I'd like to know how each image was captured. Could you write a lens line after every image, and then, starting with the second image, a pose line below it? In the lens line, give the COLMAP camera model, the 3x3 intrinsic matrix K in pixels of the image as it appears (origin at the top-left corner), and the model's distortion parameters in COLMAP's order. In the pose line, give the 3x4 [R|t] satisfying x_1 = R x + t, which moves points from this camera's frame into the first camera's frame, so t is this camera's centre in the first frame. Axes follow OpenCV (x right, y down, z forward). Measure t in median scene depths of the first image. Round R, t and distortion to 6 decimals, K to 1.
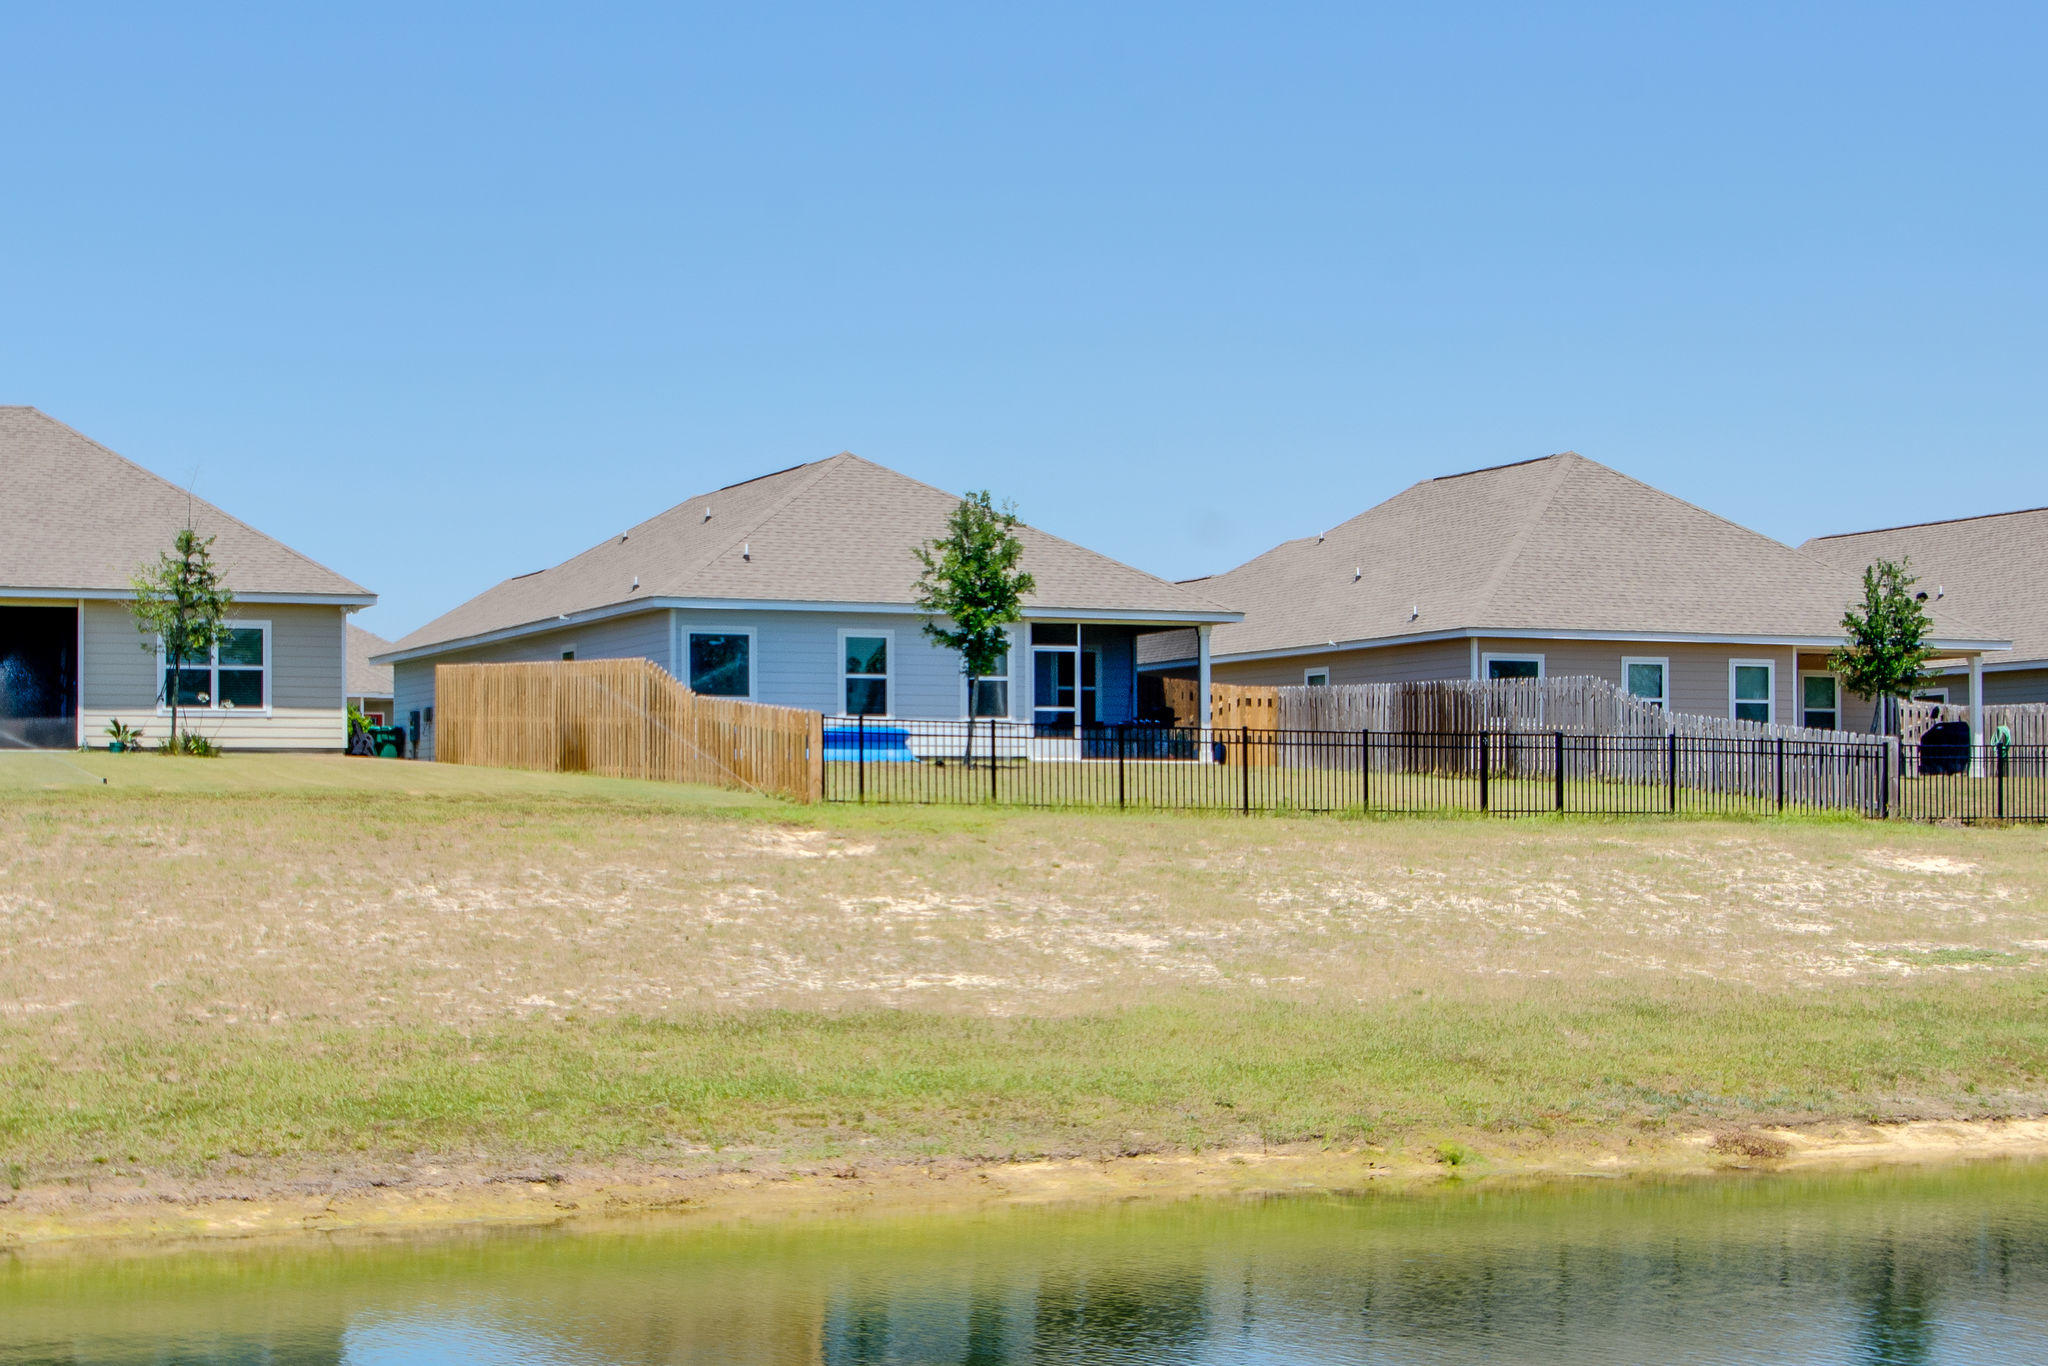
lens RADIAL K [[1484.8, 0, 1015.4], [0, 1484.8, 717.2], [0, 0, 1]] dist [0.006758, 0.003483]
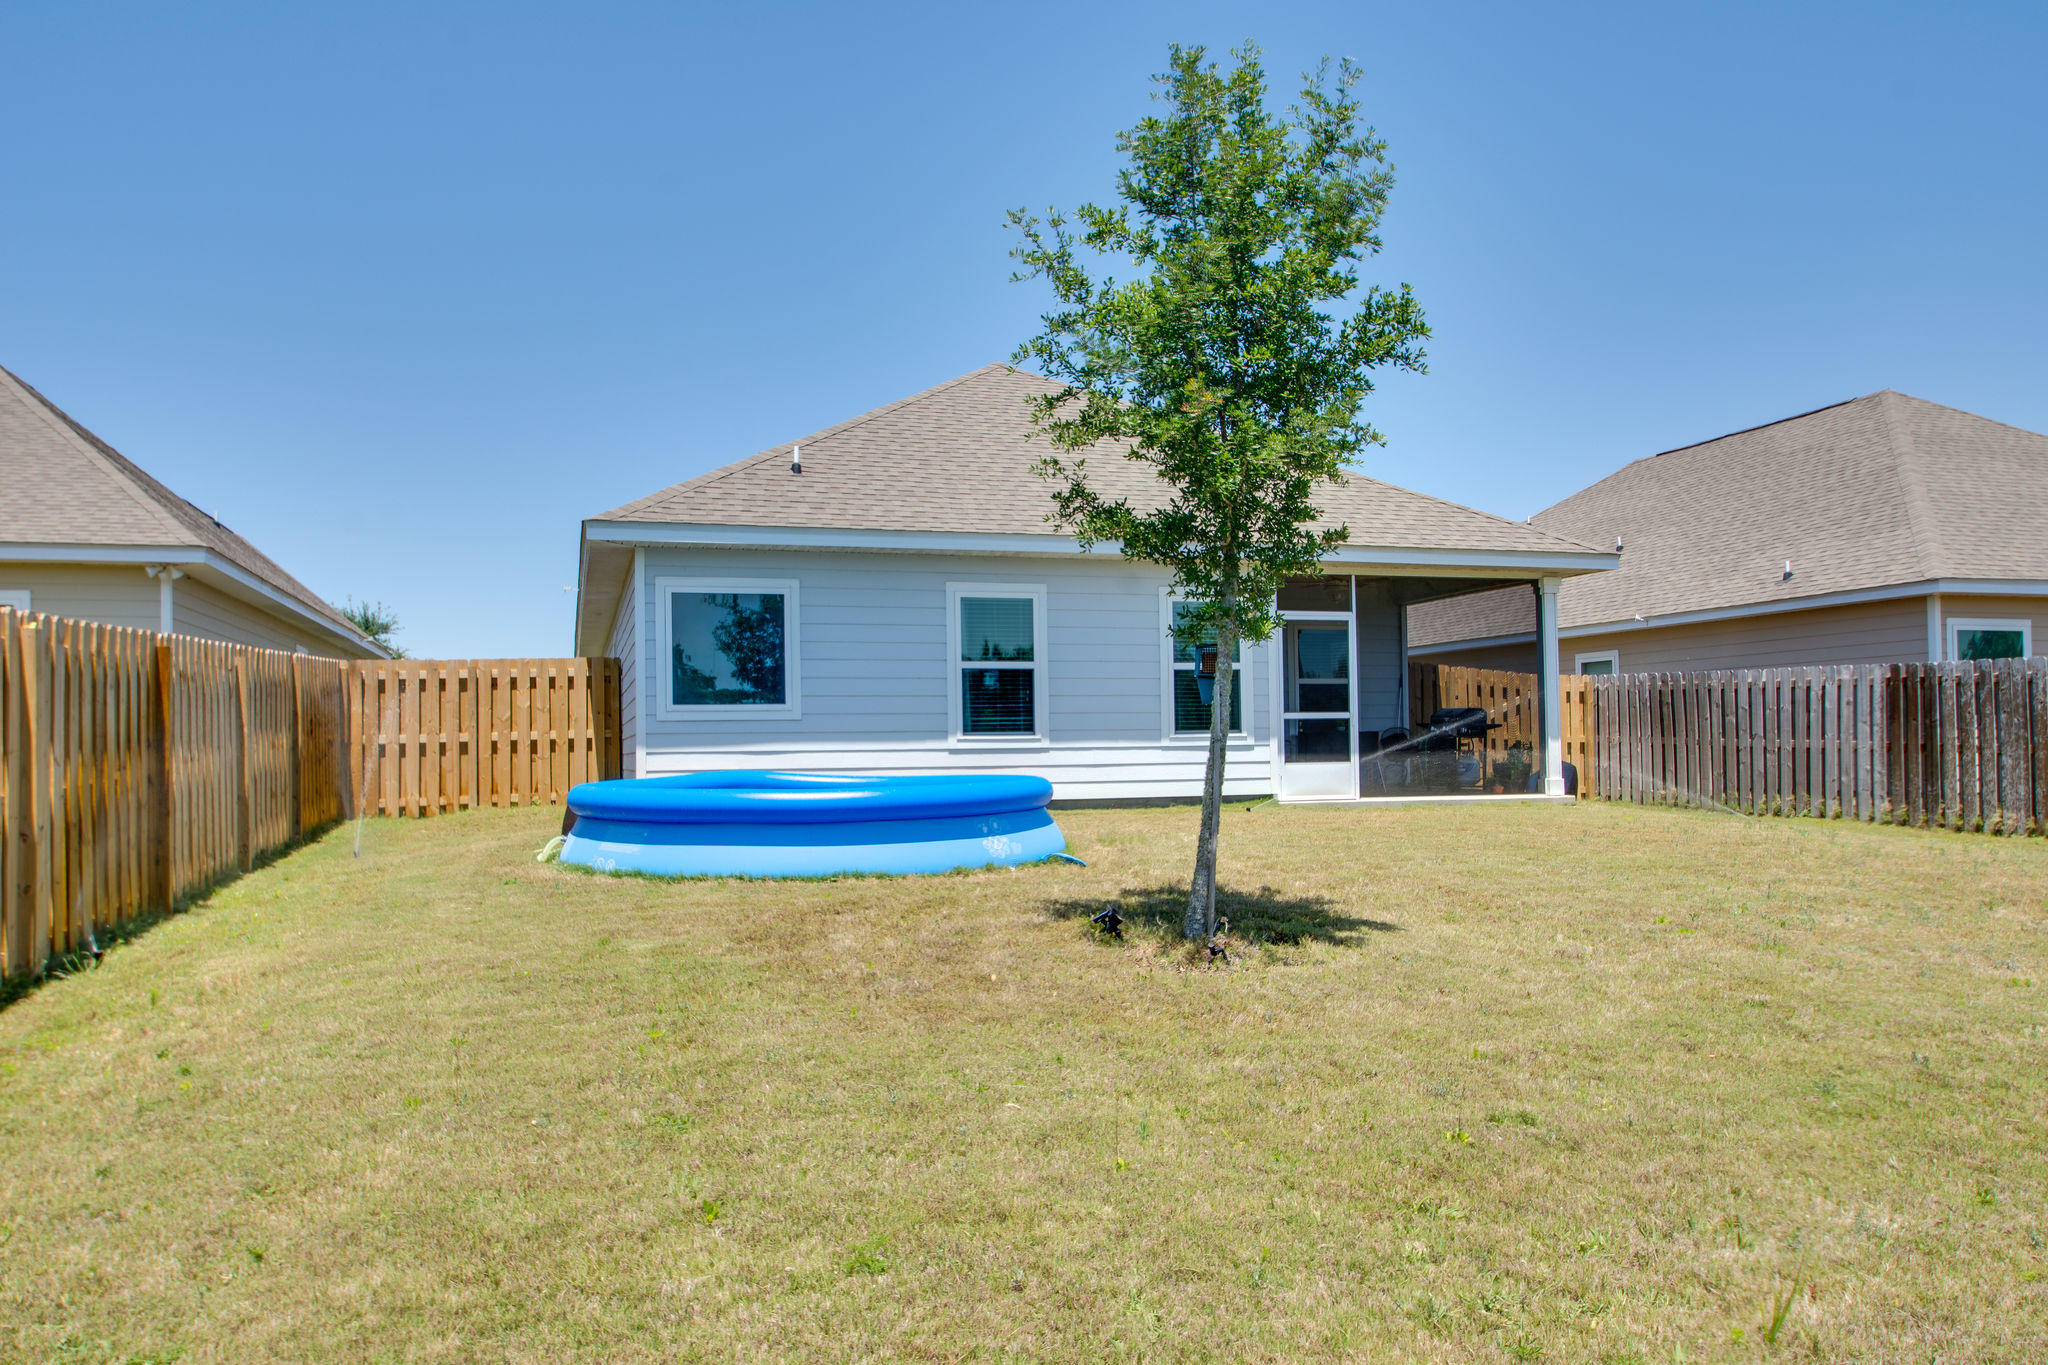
lens RADIAL K [[1484.8, 0, 1015.4], [0, 1484.8, 716.7], [0, 0, 1]] dist [0.006758, 0.003483]
pose [[0.991388, -0.012212, -0.130384, -0.016319], [0.012479, 0.999921, 0.001231, -0.007240], [0.130359, -0.002847, 0.991463, 0.376617]]
